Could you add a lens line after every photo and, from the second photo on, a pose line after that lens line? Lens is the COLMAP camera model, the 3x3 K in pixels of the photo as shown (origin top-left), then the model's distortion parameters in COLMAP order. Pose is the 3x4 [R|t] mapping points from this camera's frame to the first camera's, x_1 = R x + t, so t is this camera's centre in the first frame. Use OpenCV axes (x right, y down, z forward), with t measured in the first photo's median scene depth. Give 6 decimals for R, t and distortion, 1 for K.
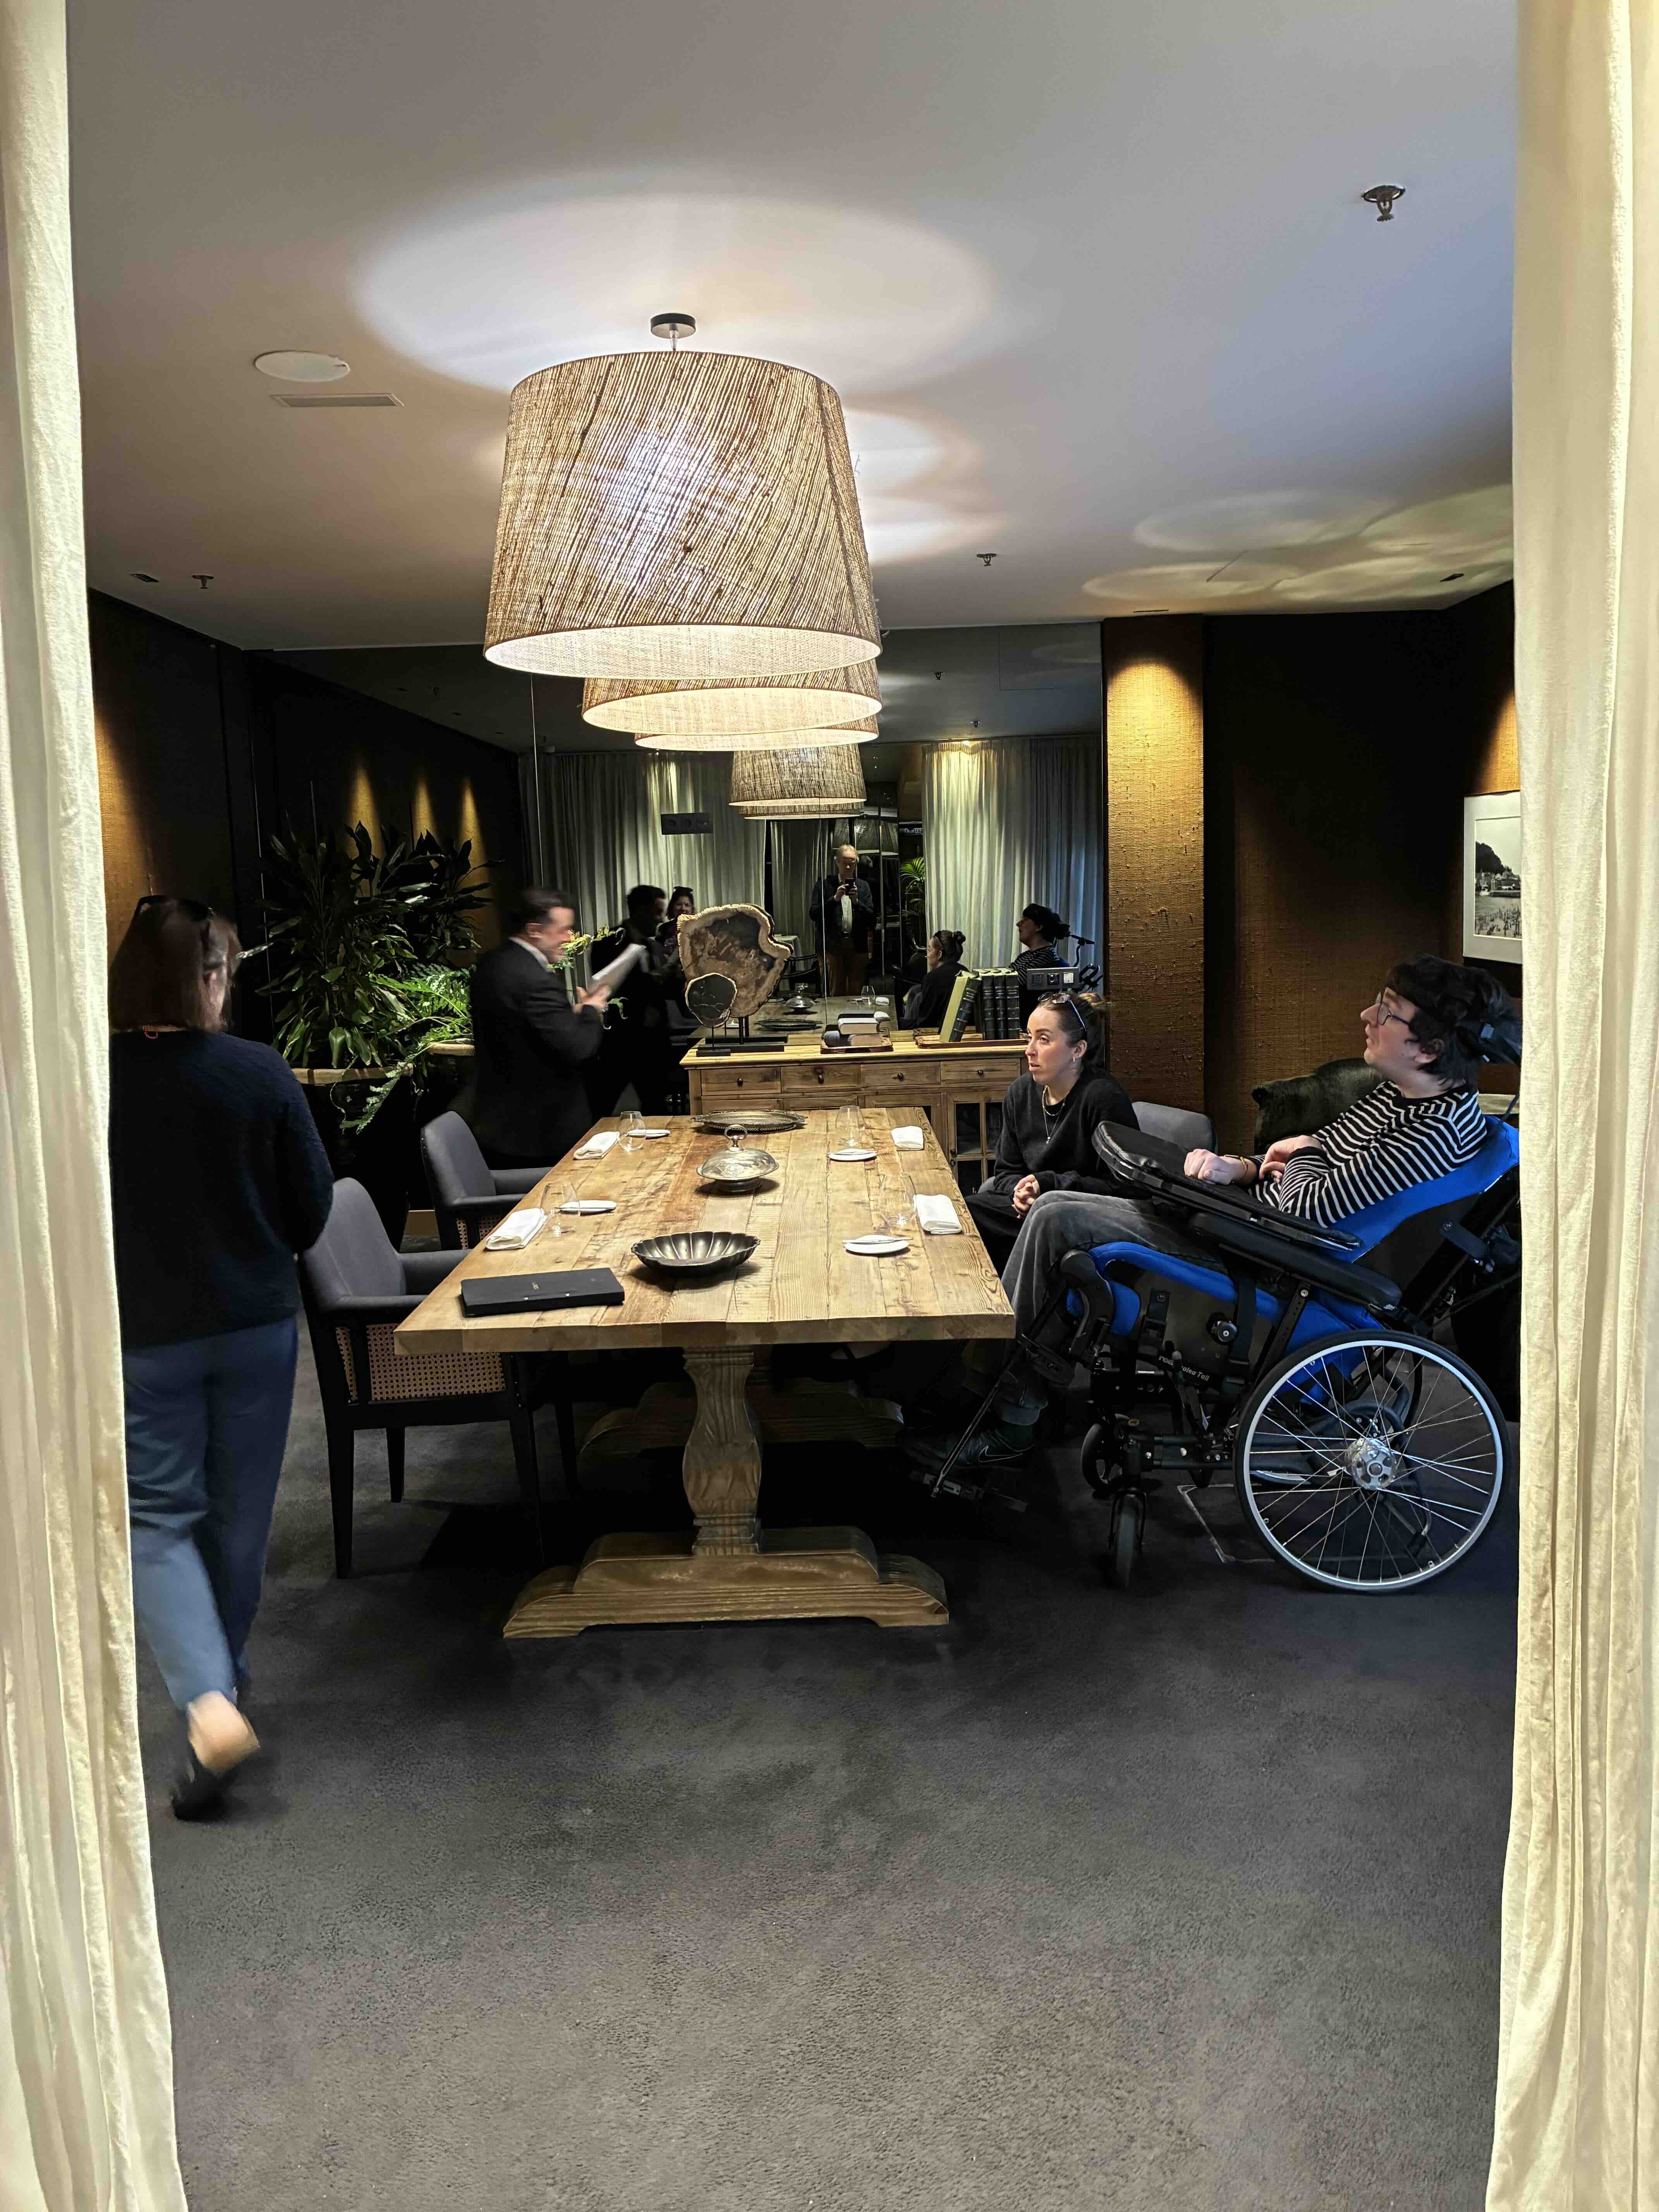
lens RADIAL K [[1702.4, 0, 829.5], [0, 1702.4, 1106.0], [0, 0, 1]] dist [0.101470, -0.170569]
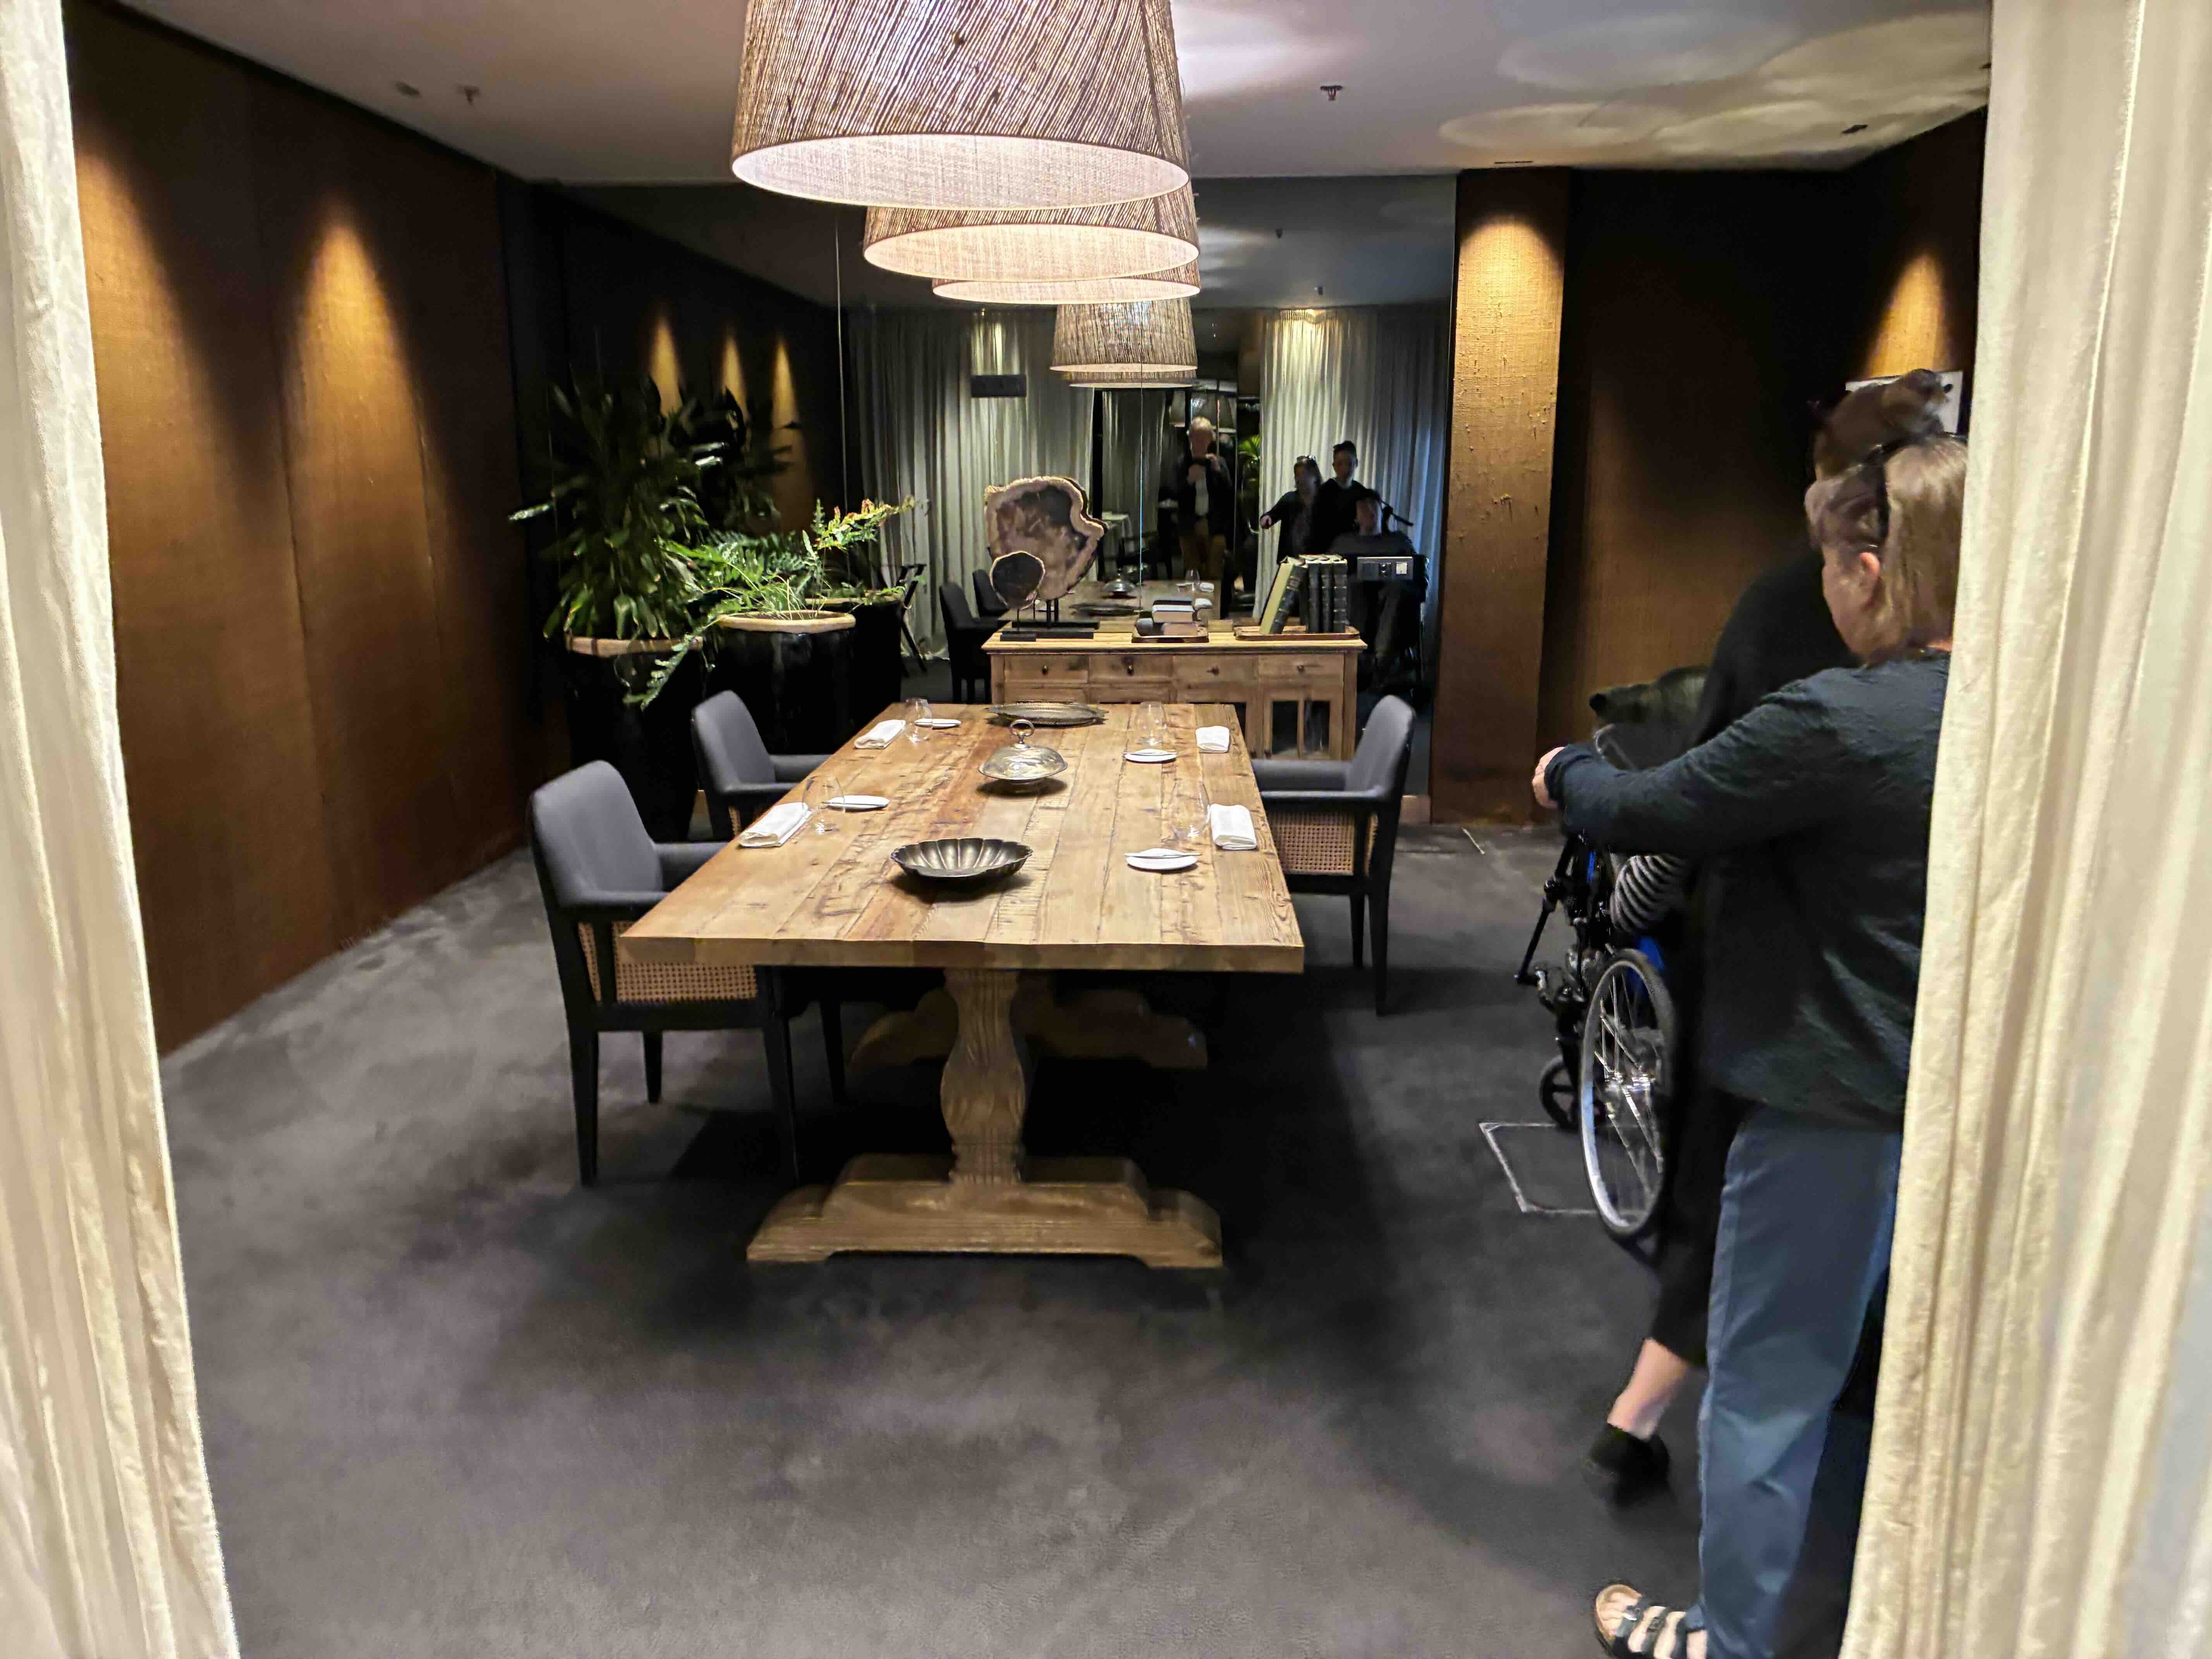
lens RADIAL K [[1671.2, 0, 1107.9], [0, 1671.2, 848.7], [0, 0, 1]] dist [0.084562, -0.094572]
pose [[0.998627, 0.039398, -0.034536, 0.029715], [-0.035921, 0.994725, 0.096086, -0.009213], [0.038140, -0.094714, 0.994774, 0.112701]]
